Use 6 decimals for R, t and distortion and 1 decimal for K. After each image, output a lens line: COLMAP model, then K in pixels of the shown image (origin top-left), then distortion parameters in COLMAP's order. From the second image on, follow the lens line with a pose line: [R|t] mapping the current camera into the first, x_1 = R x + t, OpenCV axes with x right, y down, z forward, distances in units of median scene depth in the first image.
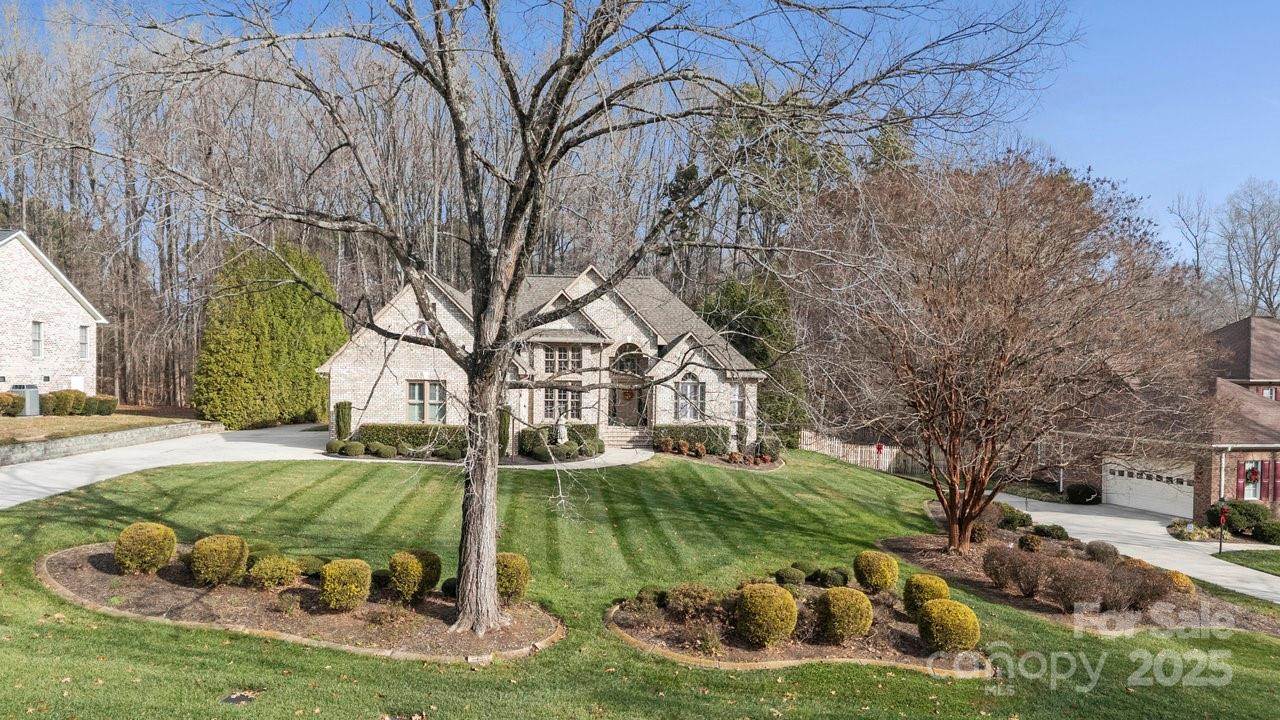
lens RADIAL K [[979.2, 0, 631.9], [0, 979.2, 373.1], [0, 0, 1]] dist [0.088380, -0.042301]
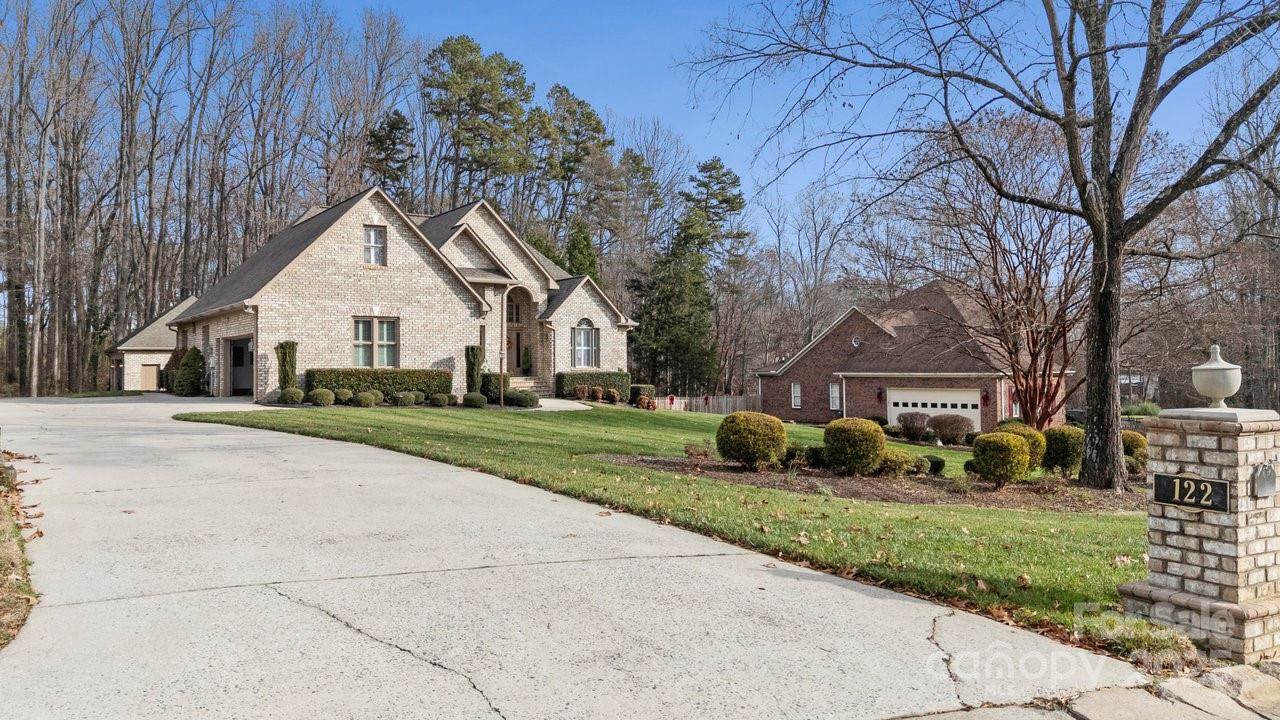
lens RADIAL K [[979.2, 0, 642.8], [0, 979.2, 364.3], [0, 0, 1]] dist [0.088380, -0.042301]
pose [[0.877625, -0.018248, 0.479000, -0.360521], [0.016053, 0.999833, 0.008677, 0.038495], [-0.479079, 0.000074, 0.877772, 0.130579]]
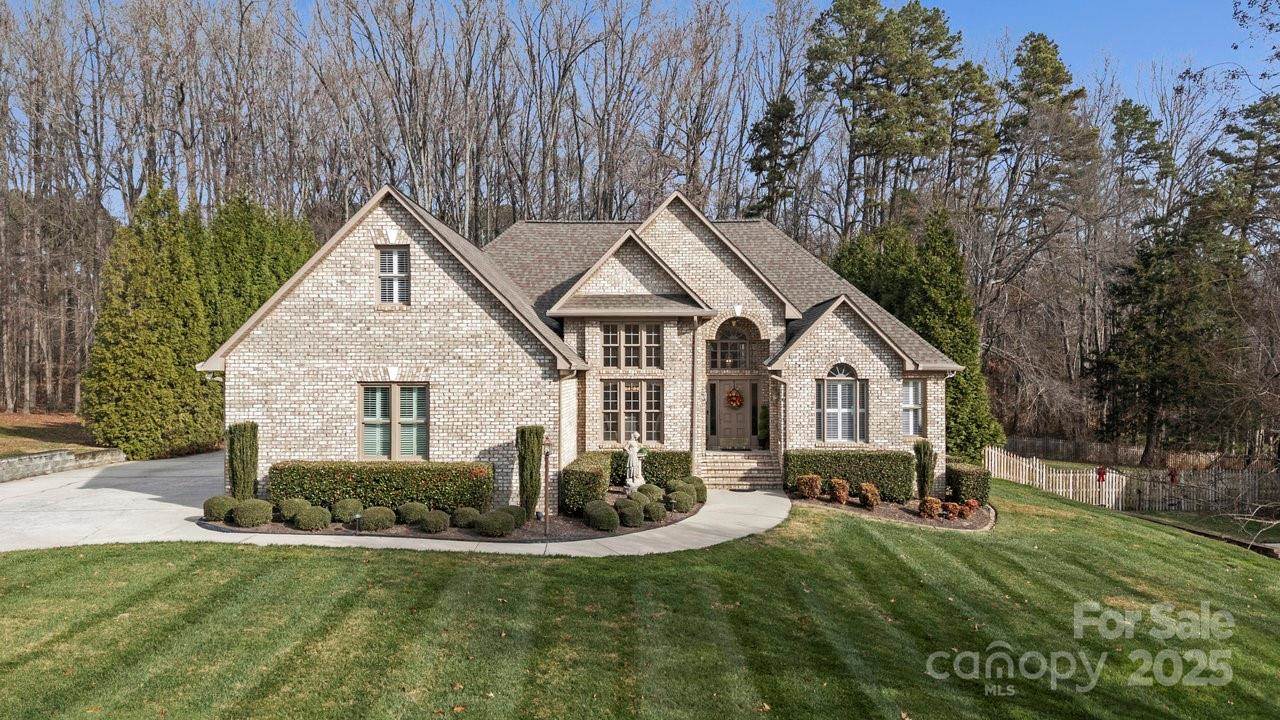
lens RADIAL K [[979.2, 0, 617.8], [0, 979.2, 368.9], [0, 0, 1]] dist [0.088380, -0.042301]
pose [[0.997329, -0.013793, -0.071724, -0.036066], [0.013760, 0.999905, -0.000954, 0.001679], [0.071730, -0.000035, 0.997424, 0.391595]]
